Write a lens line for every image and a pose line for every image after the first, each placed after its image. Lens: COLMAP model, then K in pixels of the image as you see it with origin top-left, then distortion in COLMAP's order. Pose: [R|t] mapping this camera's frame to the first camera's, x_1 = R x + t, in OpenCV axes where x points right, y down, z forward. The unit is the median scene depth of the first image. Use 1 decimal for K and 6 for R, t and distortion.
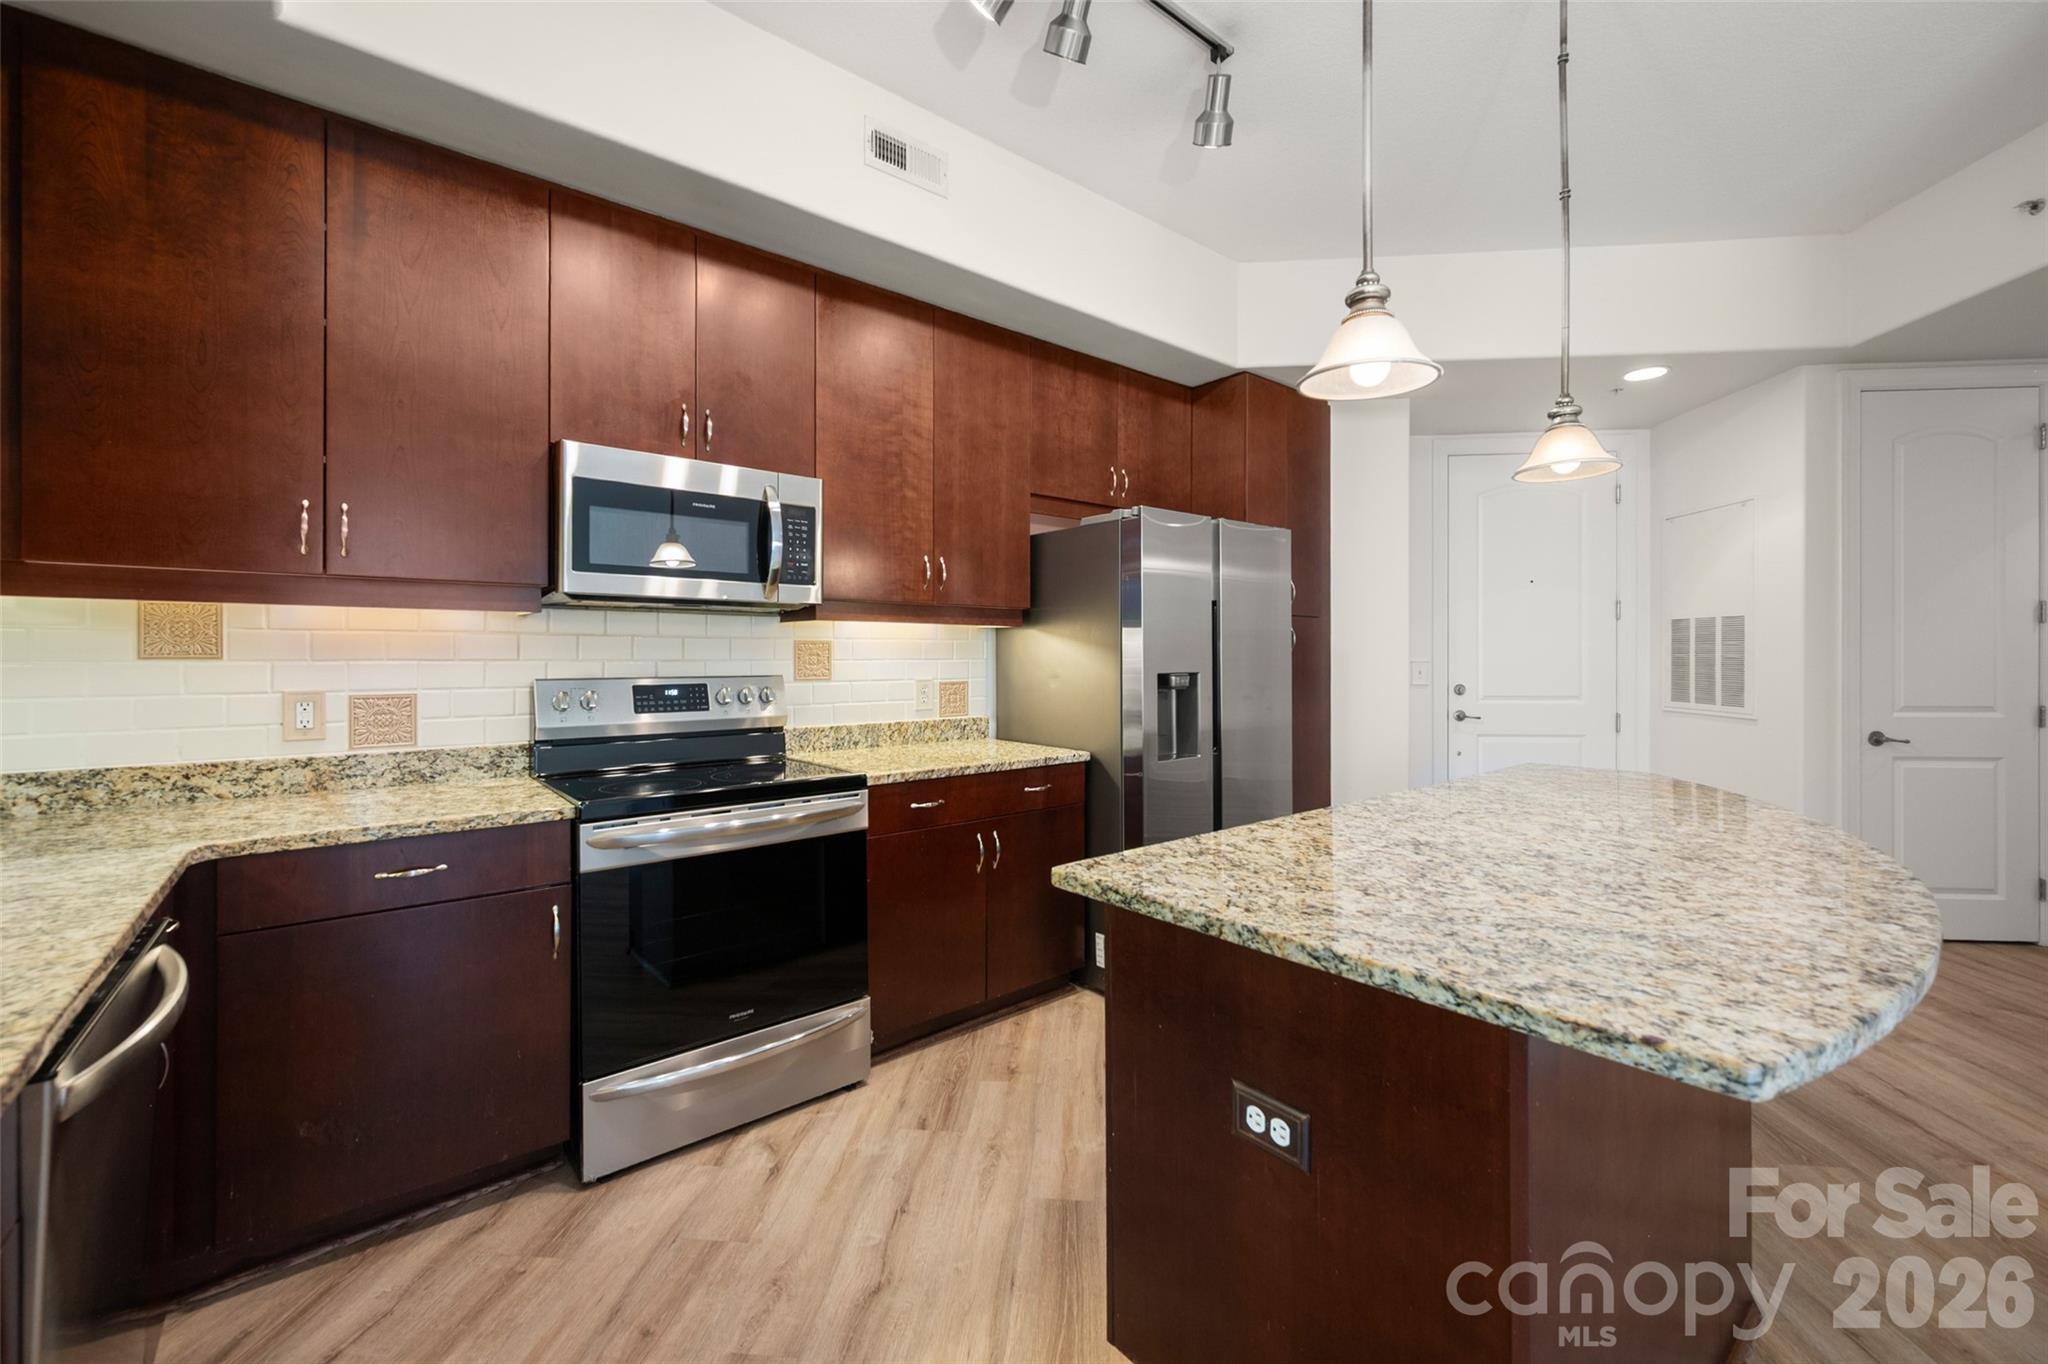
lens RADIAL K [[817.9, 0, 1034.1], [0, 817.9, 655.9], [0, 0, 1]] dist [0.000284, -0.000081]
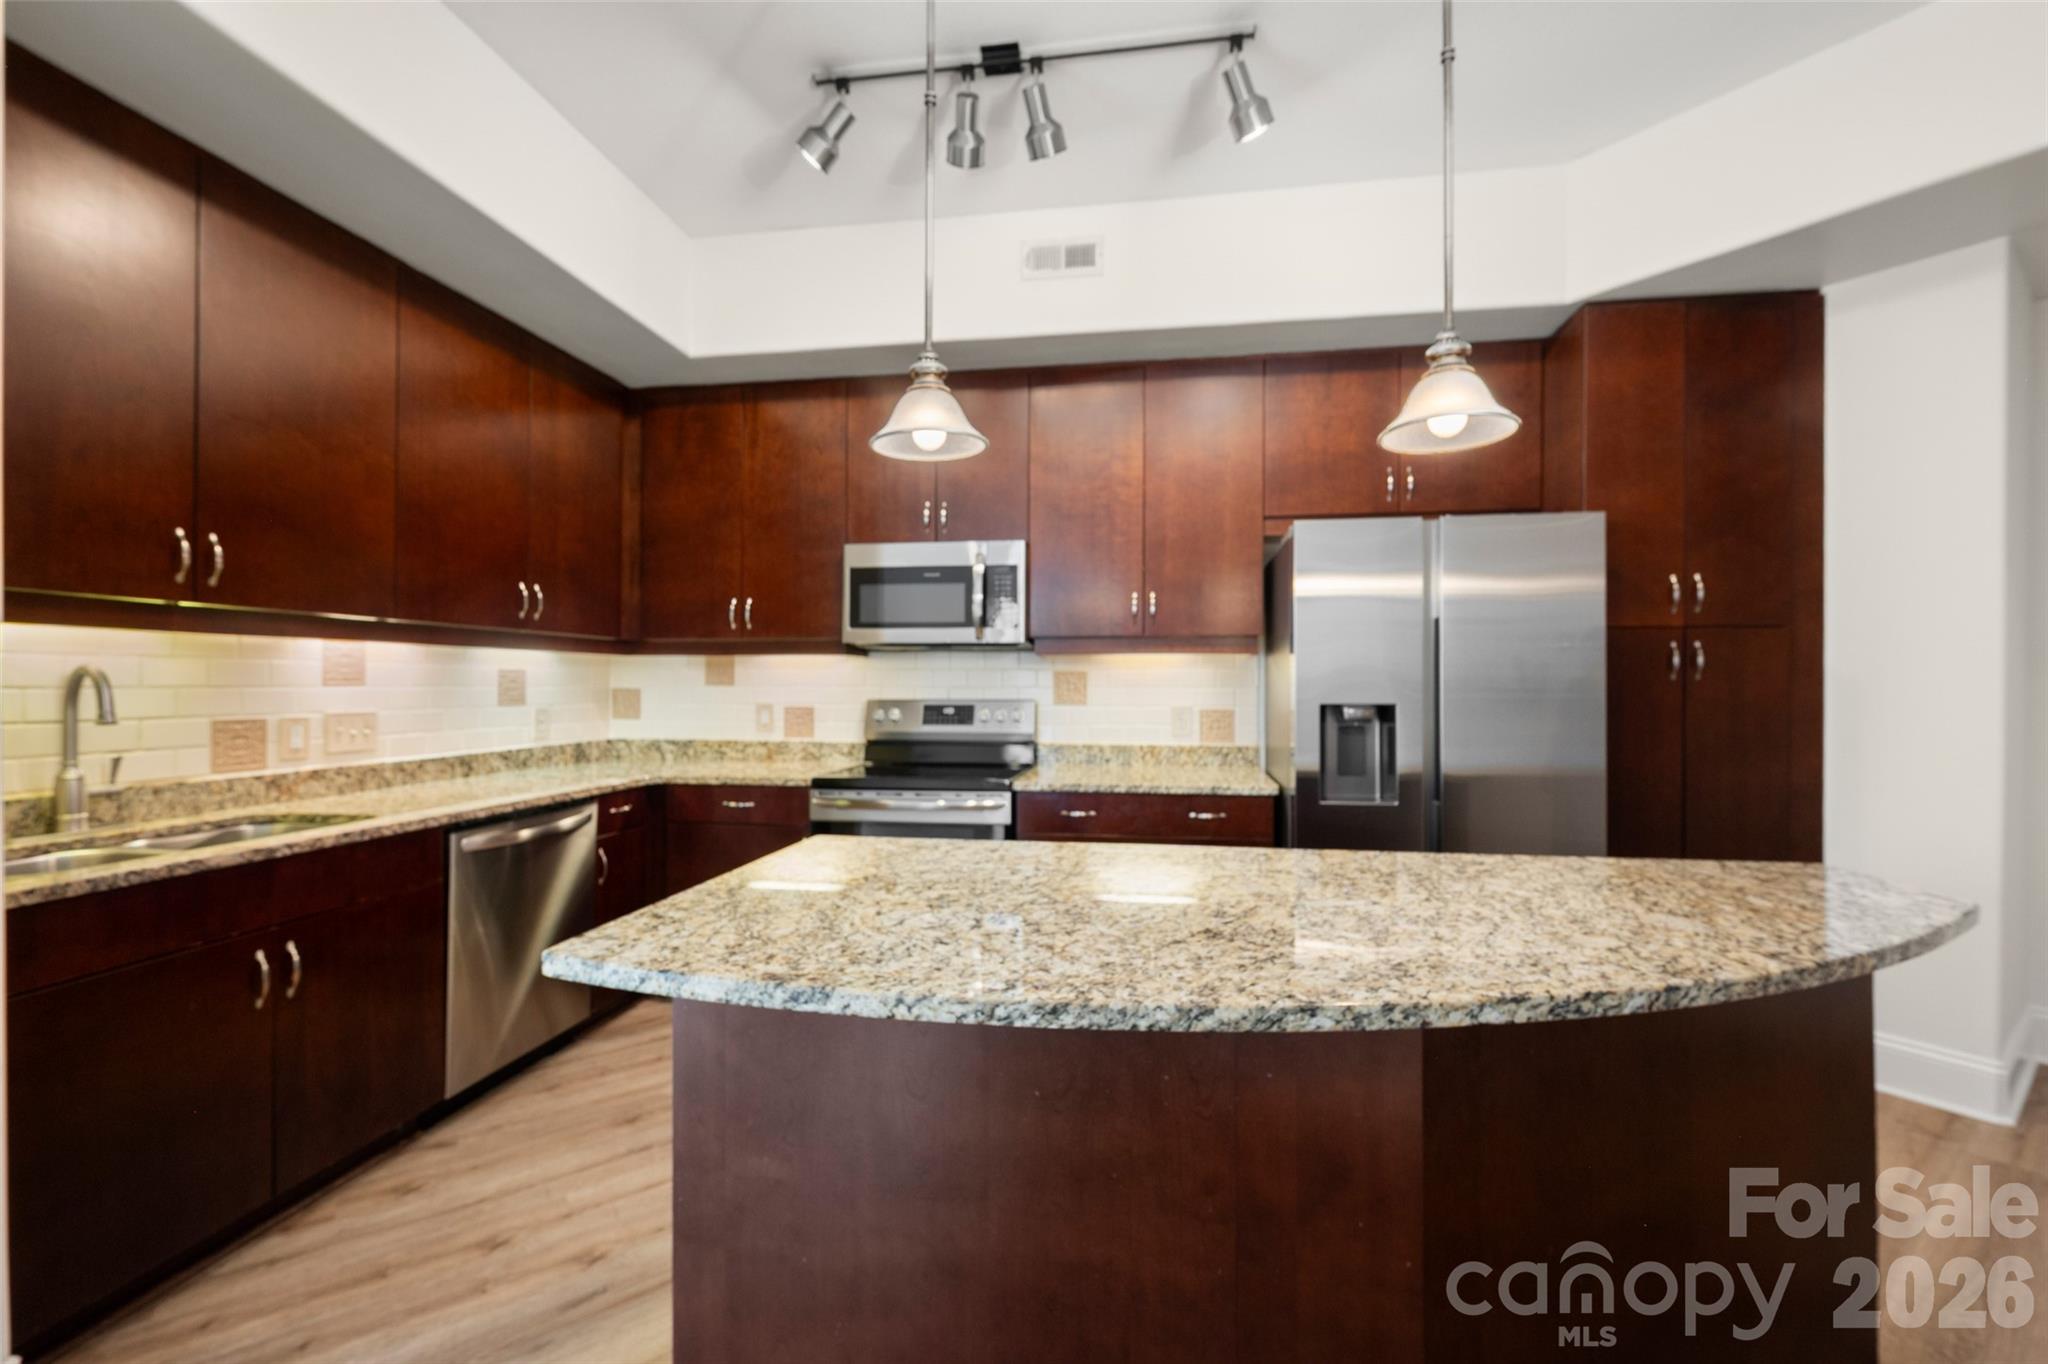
lens RADIAL K [[841.7, 0, 1035.6], [0, 841.7, 680.9], [0, 0, 1]] dist [-0.001090, -0.000535]
pose [[0.674433, -0.001225, -0.738335, 0.626570], [-0.001225, 0.999995, -0.002778, -0.001280], [0.738335, 0.002778, 0.674428, 0.143133]]
